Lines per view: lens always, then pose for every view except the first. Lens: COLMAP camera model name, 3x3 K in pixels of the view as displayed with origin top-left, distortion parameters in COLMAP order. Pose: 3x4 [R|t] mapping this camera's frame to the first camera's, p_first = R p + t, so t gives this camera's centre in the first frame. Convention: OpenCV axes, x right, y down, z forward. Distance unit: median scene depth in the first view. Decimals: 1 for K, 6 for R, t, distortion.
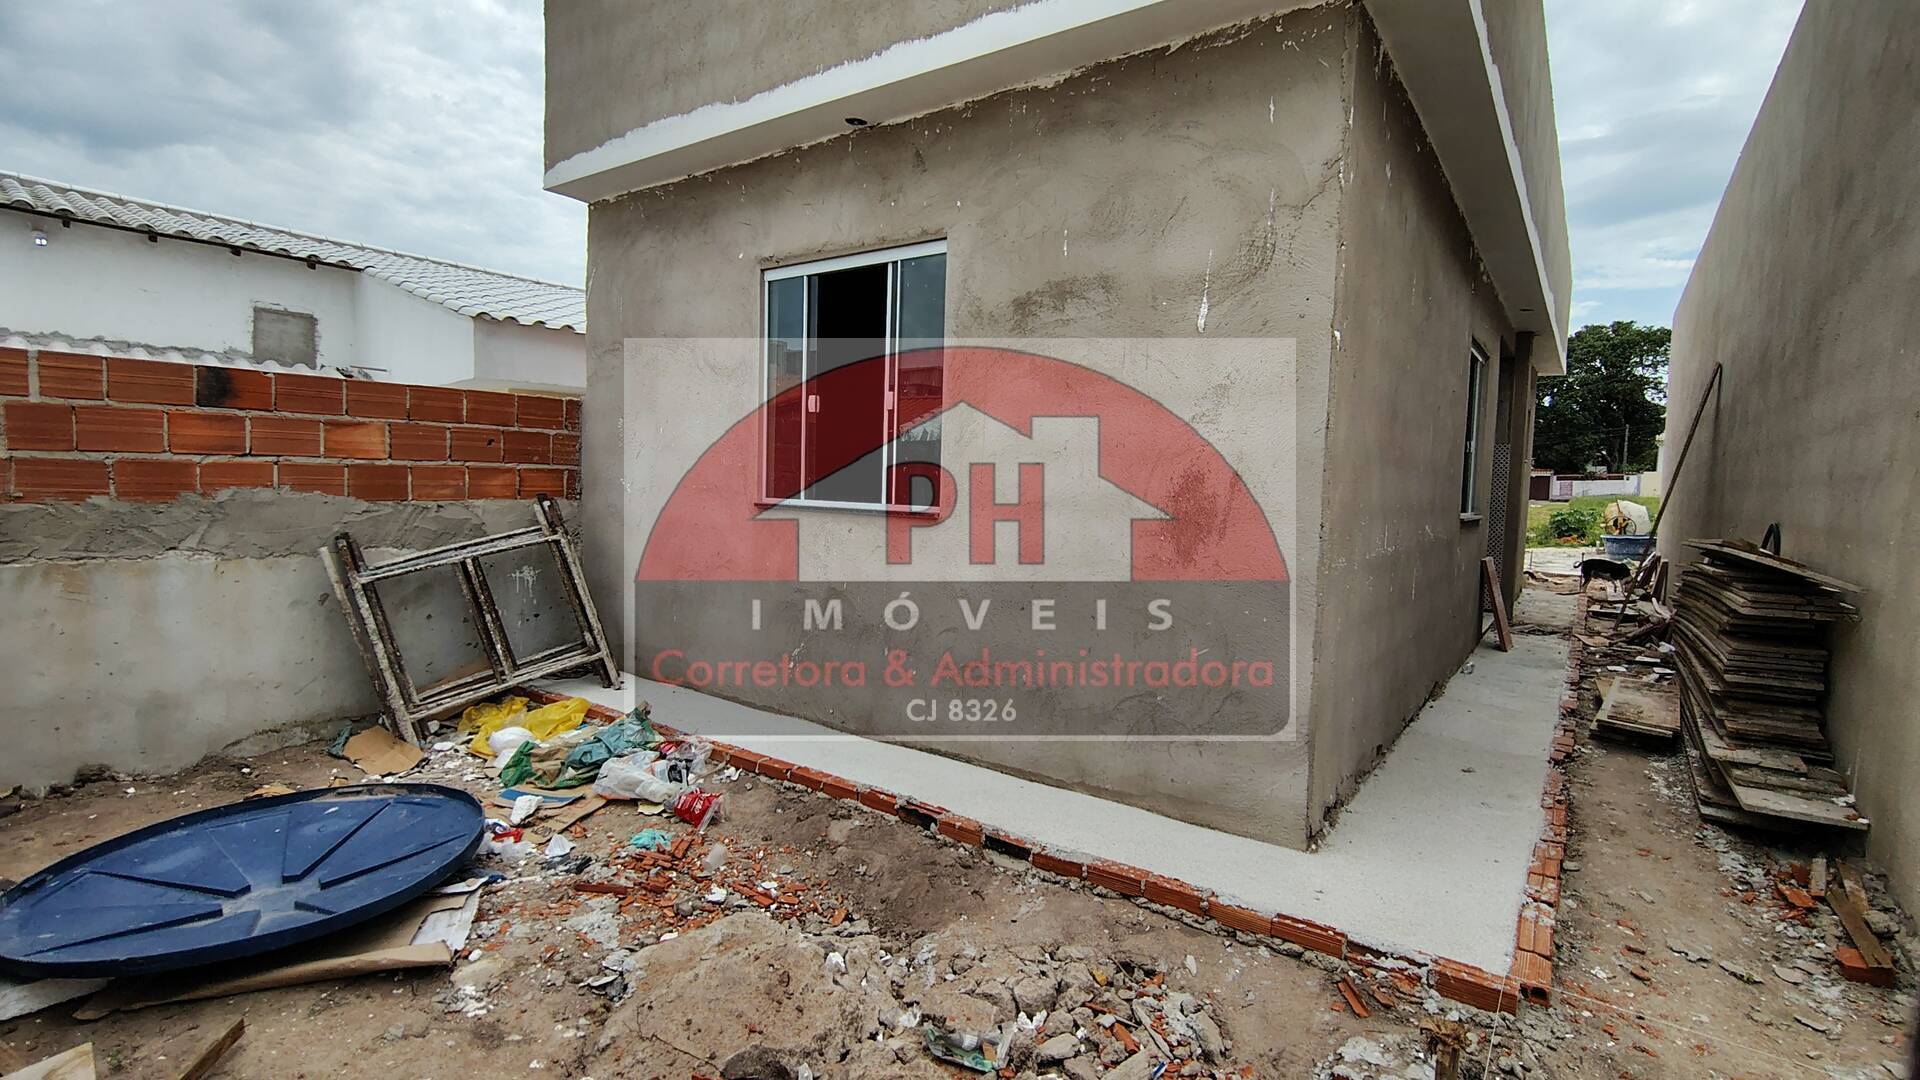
lens RADIAL K [[877.0, 0, 960.0], [0, 877.0, 540.0], [0, 0, 1]] dist [-0.002415, -0.000309]
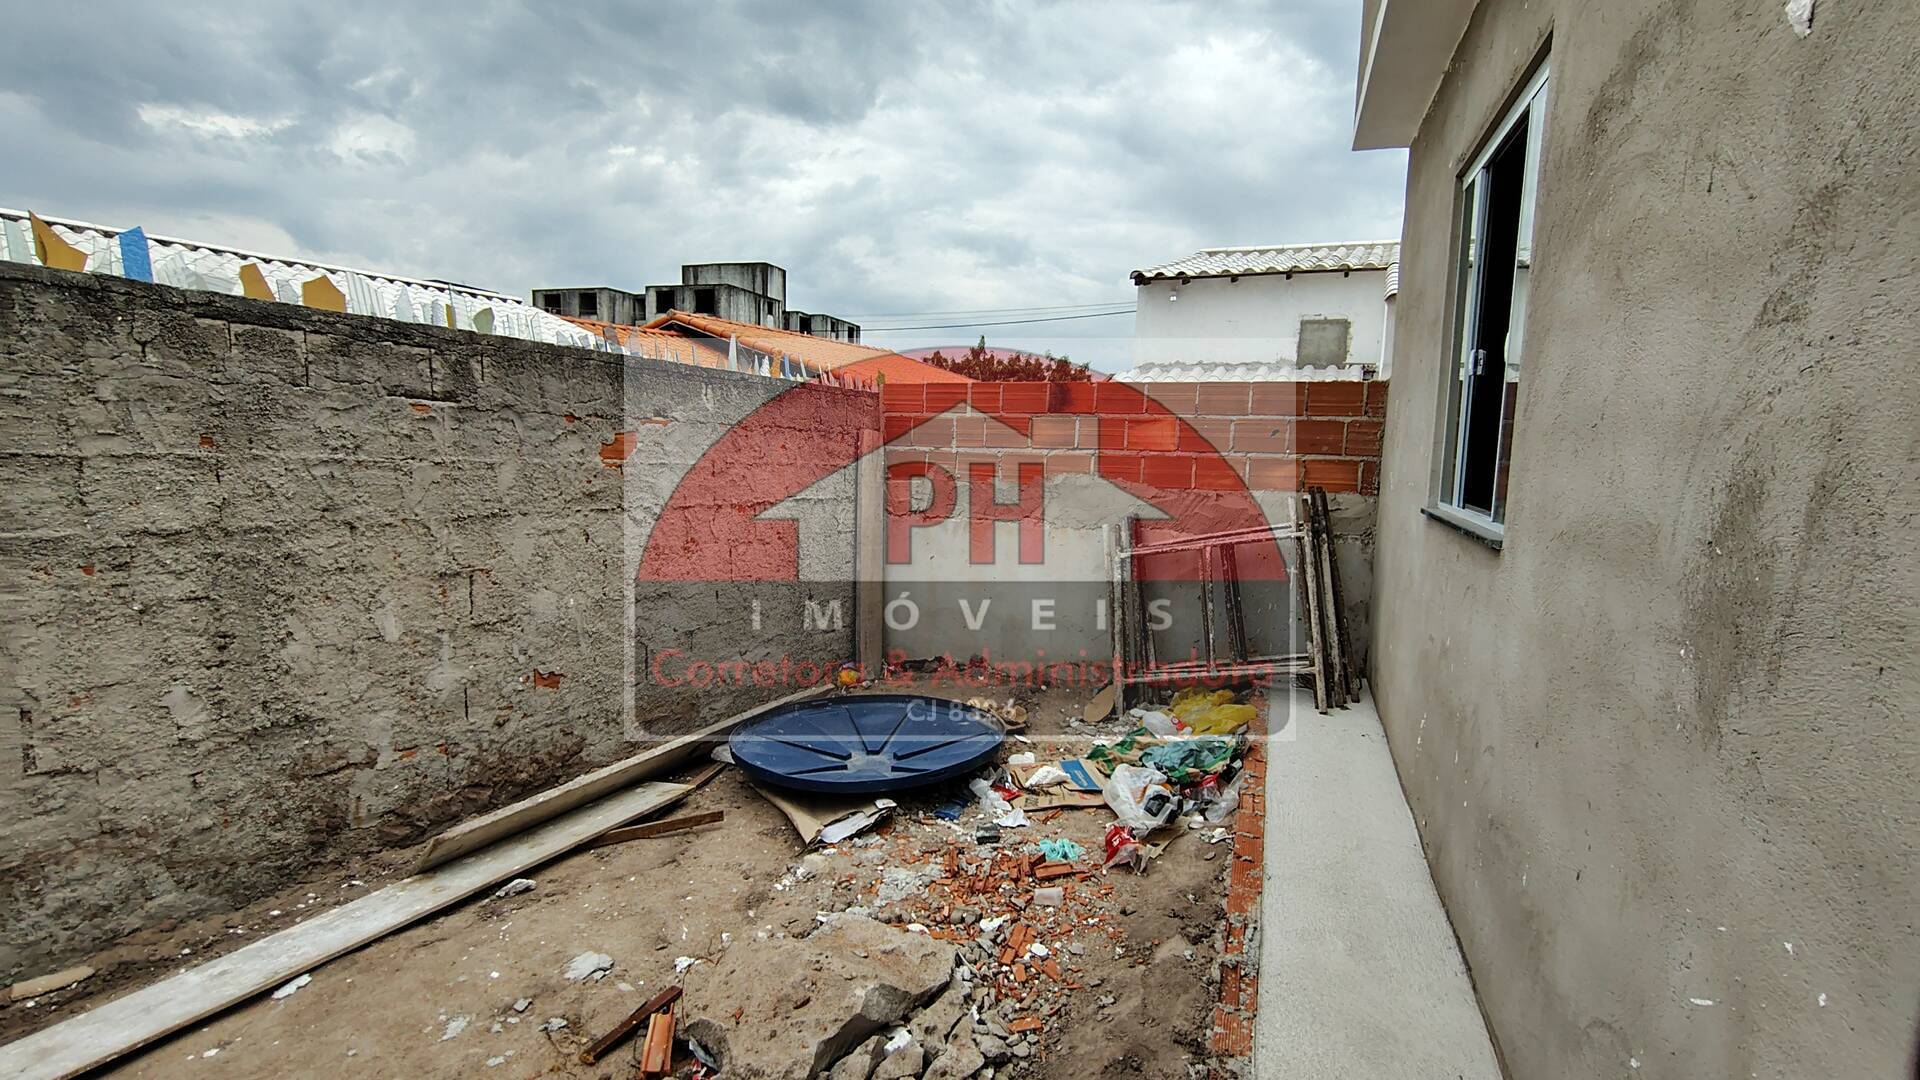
lens RADIAL K [[877.0, 0, 960.0], [0, 877.0, 540.0], [0, 0, 1]] dist [-0.002415, -0.000309]
pose [[0.278023, 0.089131, -0.956430, 0.333624], [-0.080194, 0.994364, 0.069355, -0.033782], [0.957221, 0.057418, 0.283604, 0.411672]]
